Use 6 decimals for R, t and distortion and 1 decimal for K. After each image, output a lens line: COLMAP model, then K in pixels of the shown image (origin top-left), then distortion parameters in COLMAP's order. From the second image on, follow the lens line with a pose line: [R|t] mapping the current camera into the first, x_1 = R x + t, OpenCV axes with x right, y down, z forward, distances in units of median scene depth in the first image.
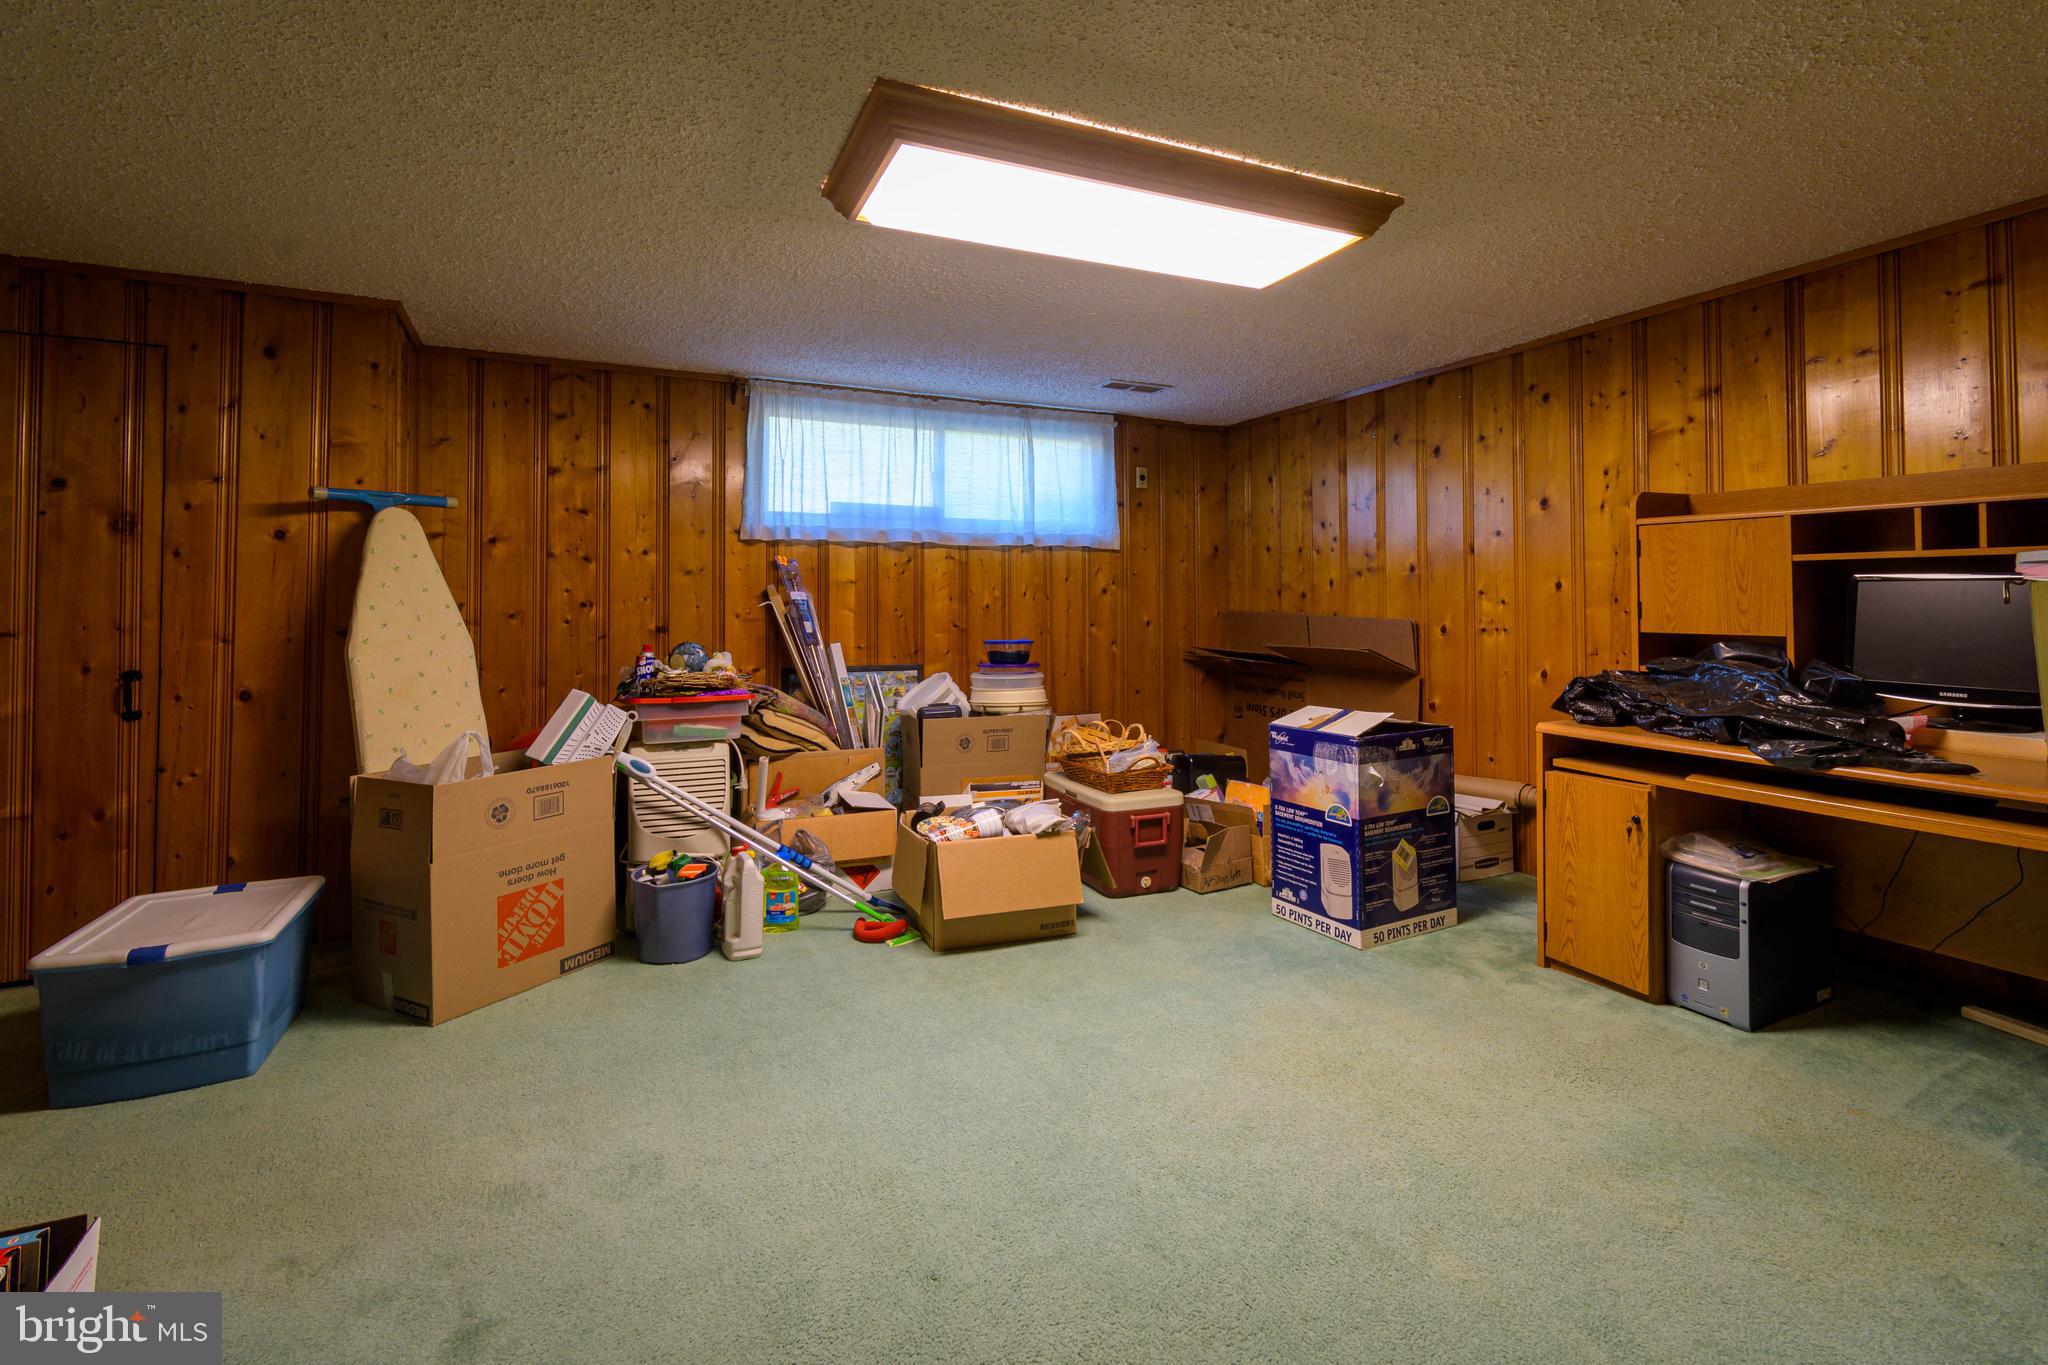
lens RADIAL K [[908.5, 0, 1006.7], [0, 908.5, 606.3], [0, 0, 1]] dist [-0.002380, 0.000391]
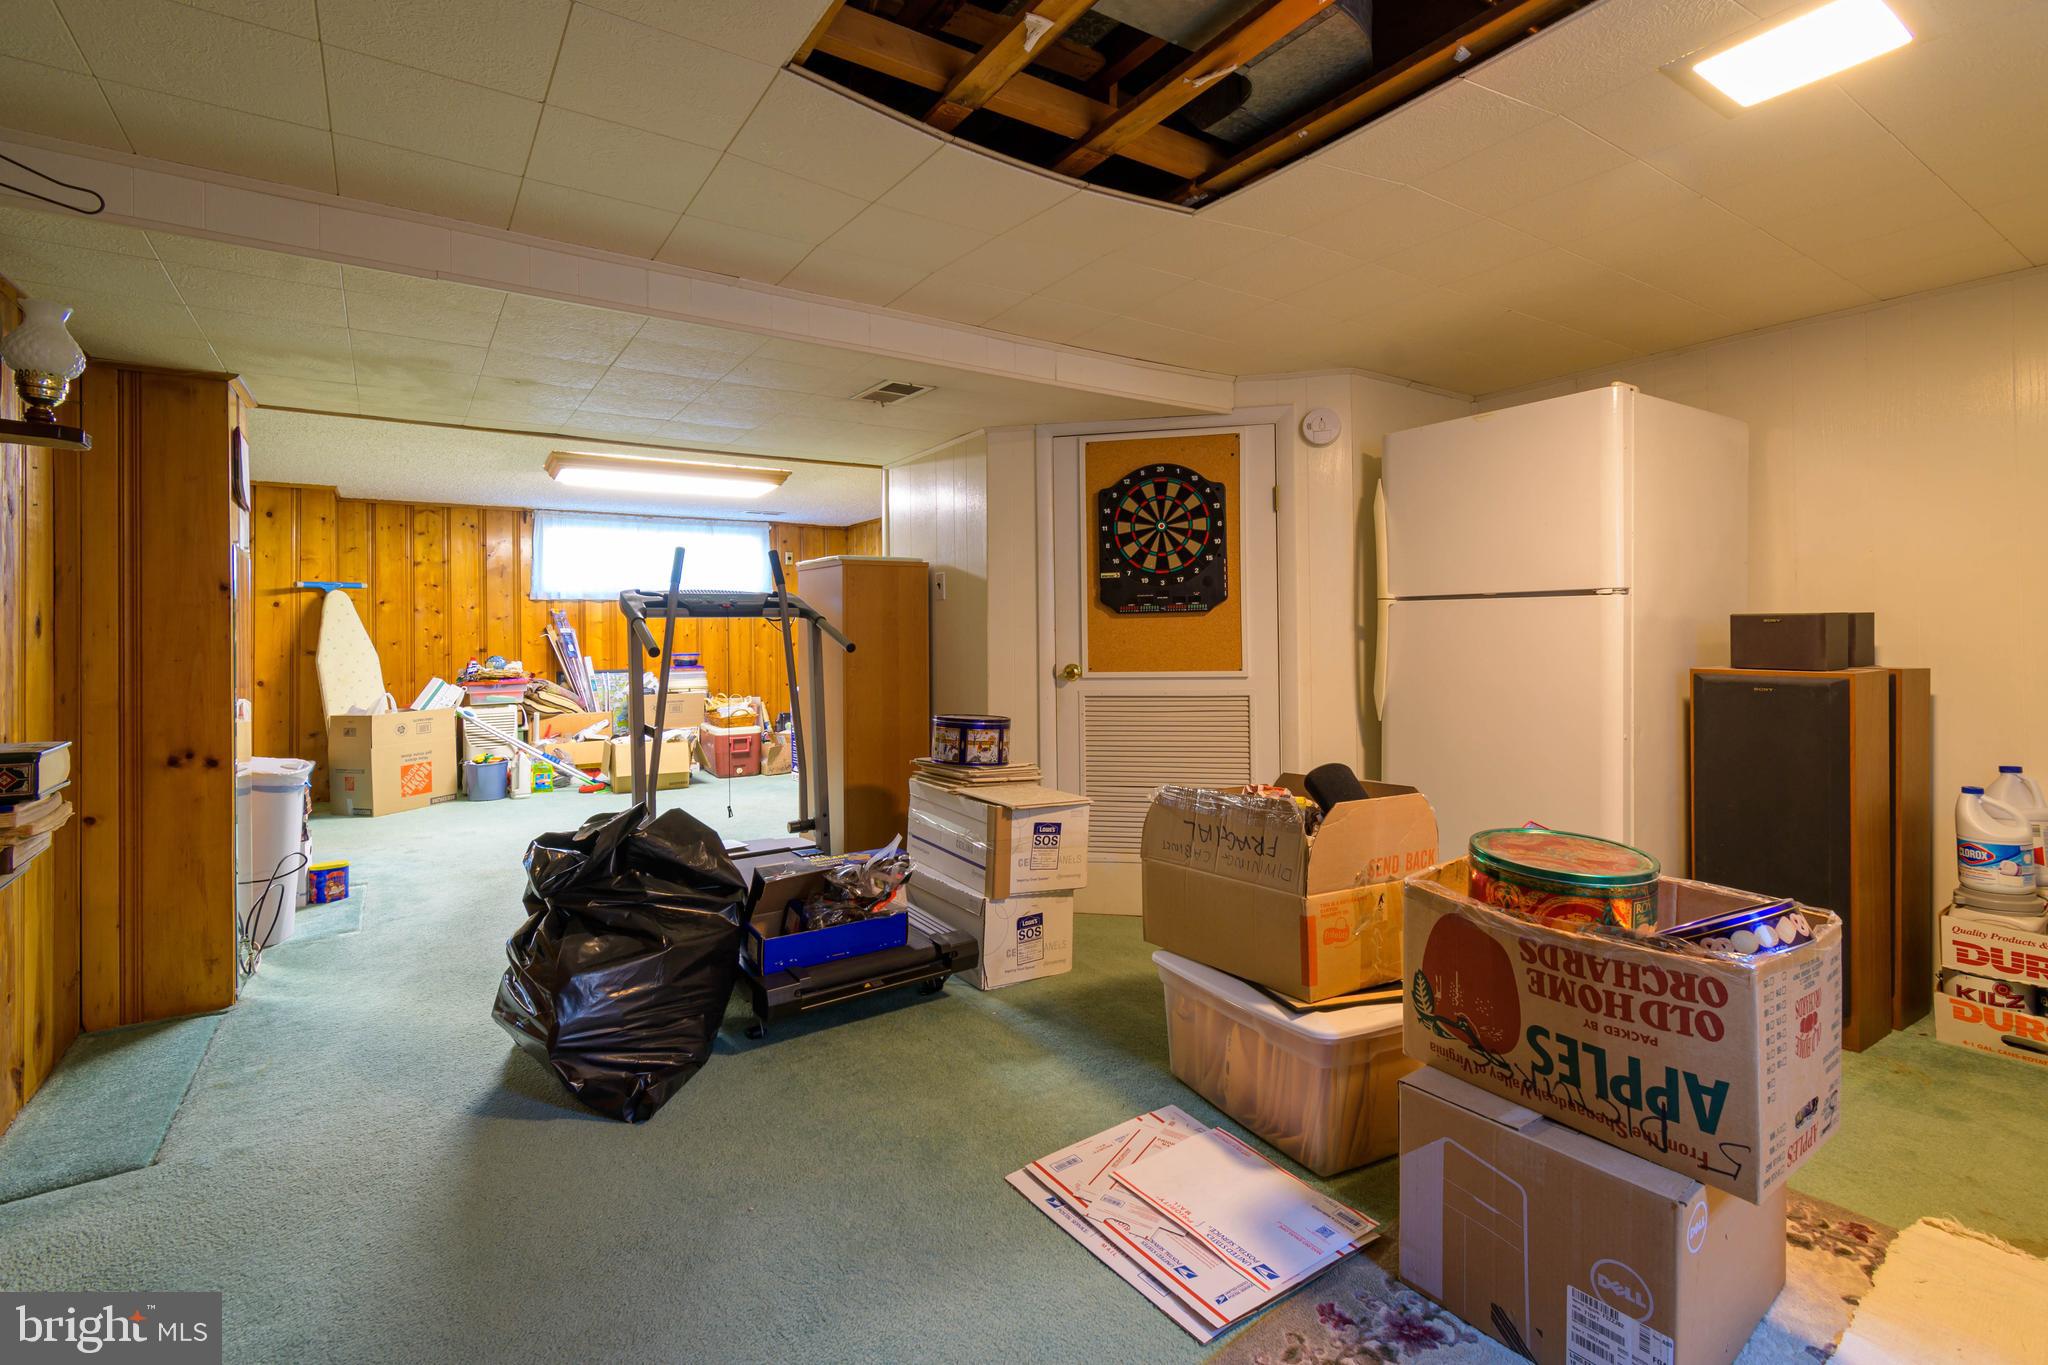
lens RADIAL K [[908.5, 0, 1017.0], [0, 908.5, 635.2], [0, 0, 1]] dist [-0.002380, 0.000391]
pose [[0.988971, -0.010855, 0.147713, 0.443238], [0.010293, 0.999937, 0.004570, -0.001778], [-0.147753, -0.002999, 0.989020, -1.032319]]
